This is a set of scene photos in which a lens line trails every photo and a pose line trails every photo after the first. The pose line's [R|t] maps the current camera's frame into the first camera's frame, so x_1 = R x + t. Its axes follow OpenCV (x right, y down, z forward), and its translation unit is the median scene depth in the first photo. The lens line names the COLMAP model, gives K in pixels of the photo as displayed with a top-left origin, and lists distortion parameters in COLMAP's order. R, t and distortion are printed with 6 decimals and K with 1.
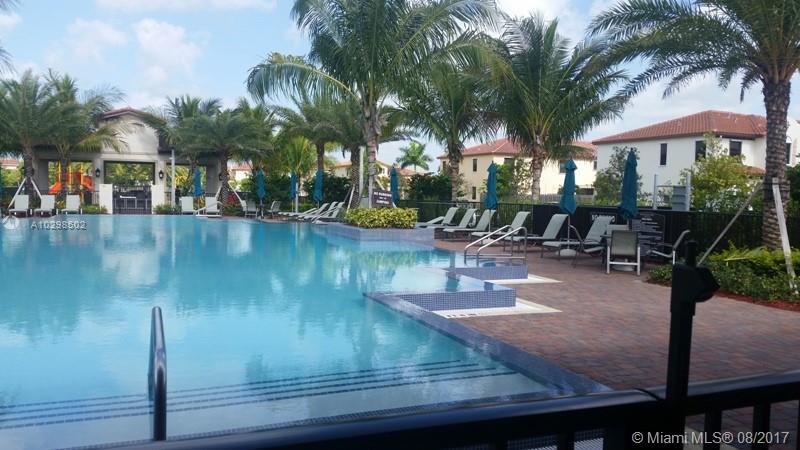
lens RADIAL K [[657.8, 0, 387.7], [0, 657.8, 226.2], [0, 0, 1]] dist [0.109539, -0.221235]
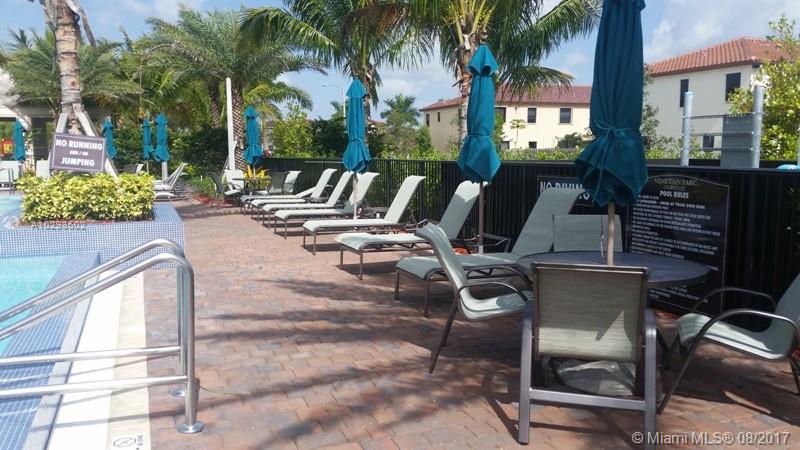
lens RADIAL K [[657.8, 0, 387.7], [0, 657.8, 226.2], [0, 0, 1]] dist [0.109539, -0.221235]
pose [[0.999637, -0.019654, -0.018401, 0.269719], [0.020723, 0.997995, 0.059796, -0.020297], [0.017189, -0.060156, 0.998041, 0.709741]]
